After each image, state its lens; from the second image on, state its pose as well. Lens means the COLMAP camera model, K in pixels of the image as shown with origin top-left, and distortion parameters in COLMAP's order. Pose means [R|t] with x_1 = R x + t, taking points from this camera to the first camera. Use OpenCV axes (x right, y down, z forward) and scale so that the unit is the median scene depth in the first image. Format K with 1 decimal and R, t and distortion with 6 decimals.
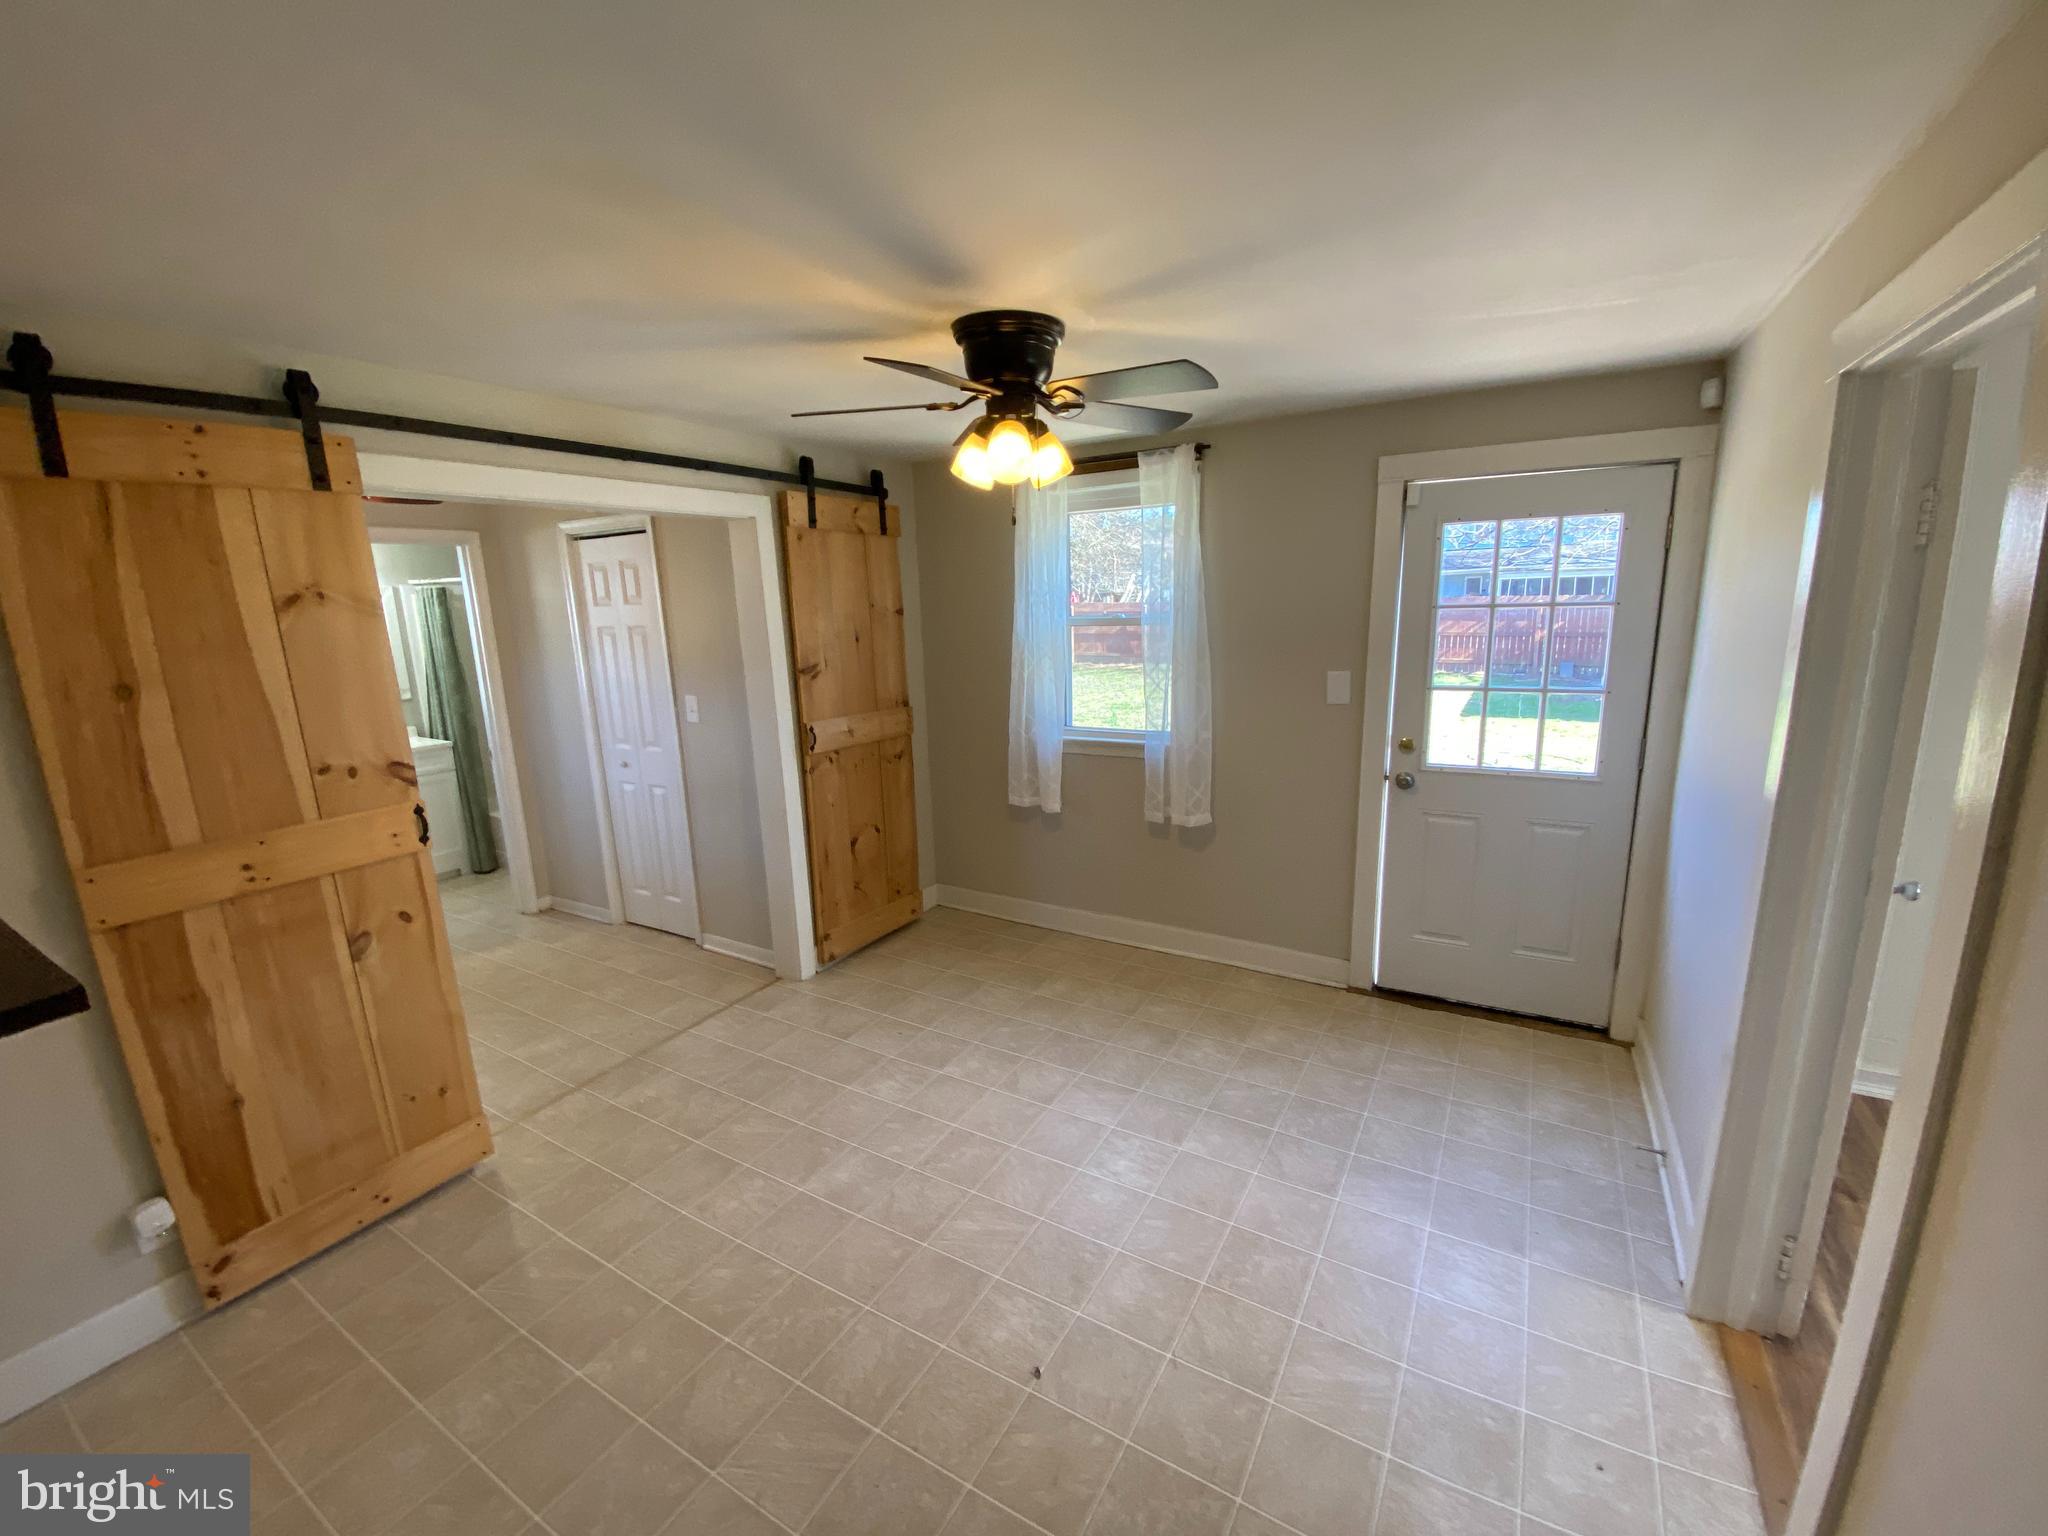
lens RADIAL K [[829.5, 0, 1024.0], [0, 829.5, 768.0], [0, 0, 1]] dist [0.055985, -0.047638]
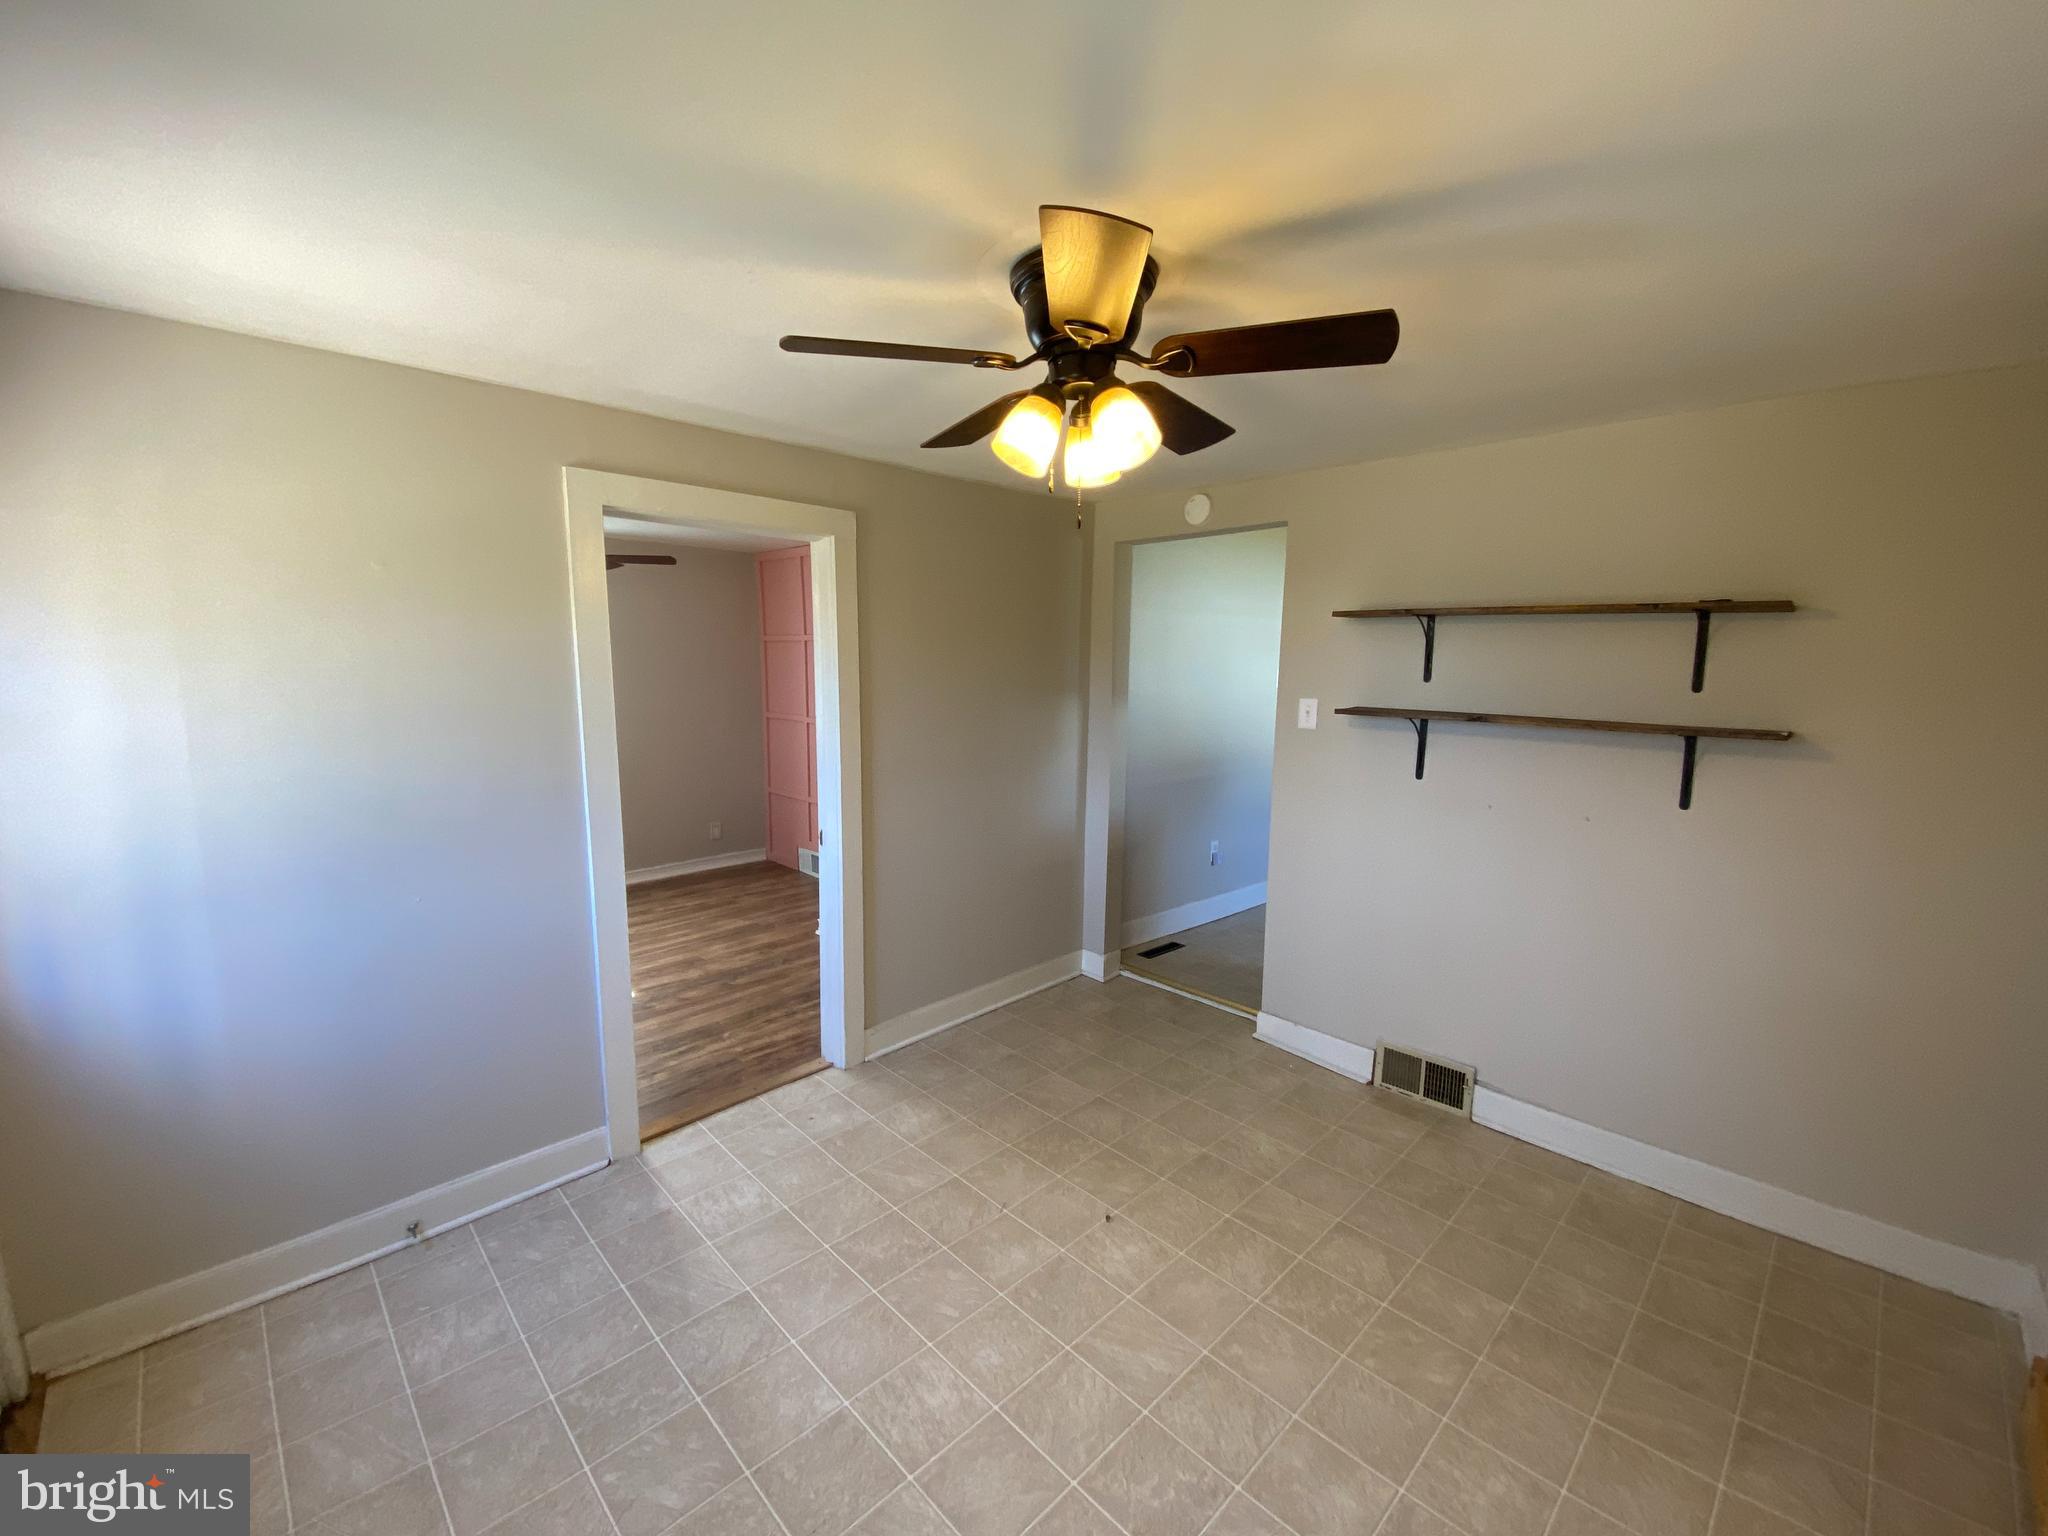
lens RADIAL K [[834.7, 0, 1024.0], [0, 834.7, 768.0], [0, 0, 1]] dist [0.030327, -0.026265]
pose [[-0.965789, -0.016610, 0.258797, -0.097449], [0.070467, 0.943590, 0.323531, -0.197983], [-0.249572, 0.330699, -0.910138, 1.047777]]
